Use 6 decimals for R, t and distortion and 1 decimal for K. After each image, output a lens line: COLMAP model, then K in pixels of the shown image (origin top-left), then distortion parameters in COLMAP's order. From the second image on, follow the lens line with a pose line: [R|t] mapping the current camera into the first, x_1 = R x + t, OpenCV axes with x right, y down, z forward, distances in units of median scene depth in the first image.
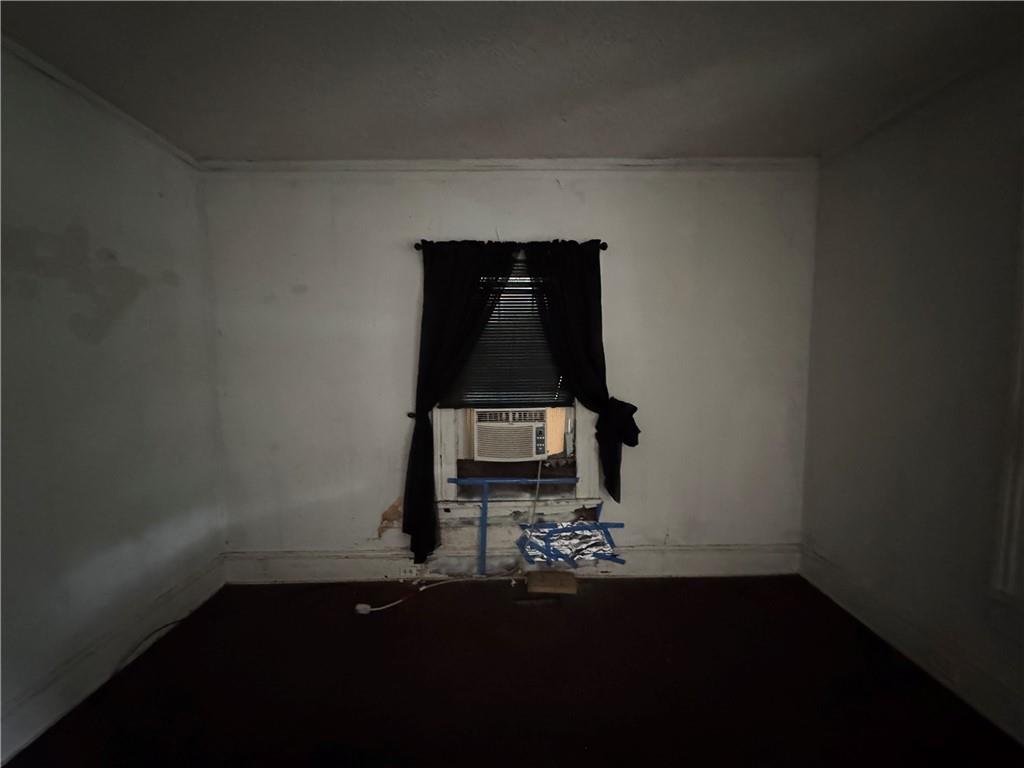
lens RADIAL K [[414.8, 0, 508.4], [0, 414.8, 379.8], [0, 0, 1]] dist [-0.001841, 0.000044]
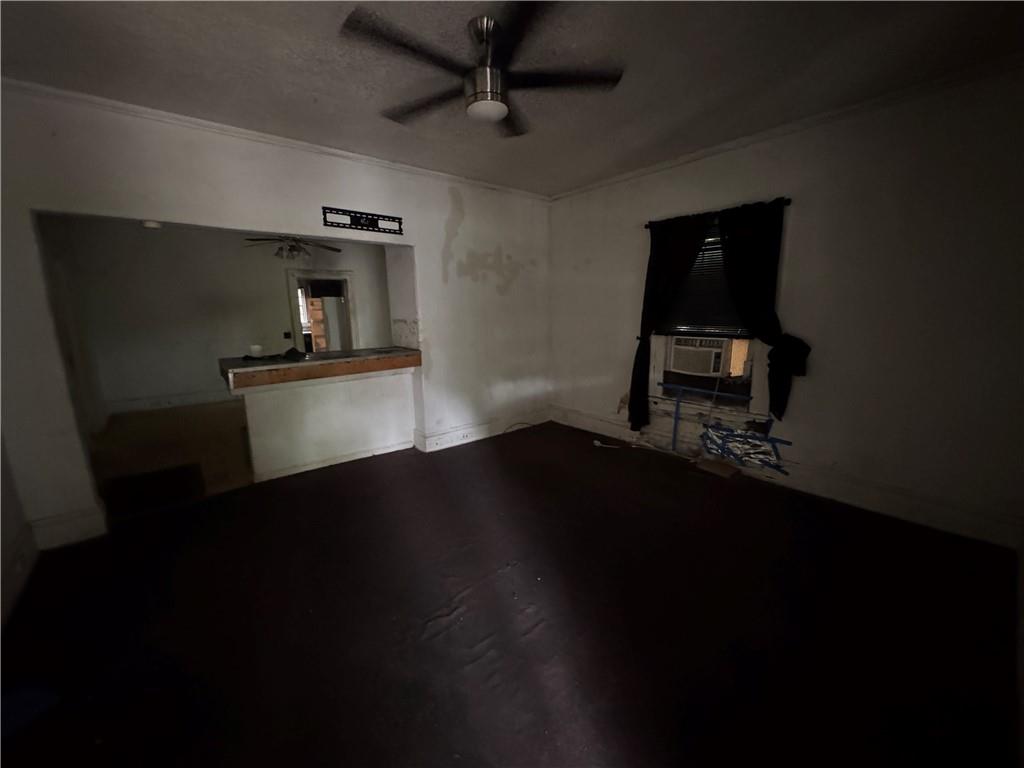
lens RADIAL K [[414.8, 0, 508.5], [0, 414.8, 384.6], [0, 0, 1]] dist [-0.001841, 0.000044]
pose [[0.623962, 0.144096, -0.768054, 0.670328], [-0.040735, 0.987514, 0.152176, 0.039195], [0.780392, -0.063666, 0.622041, -0.356043]]
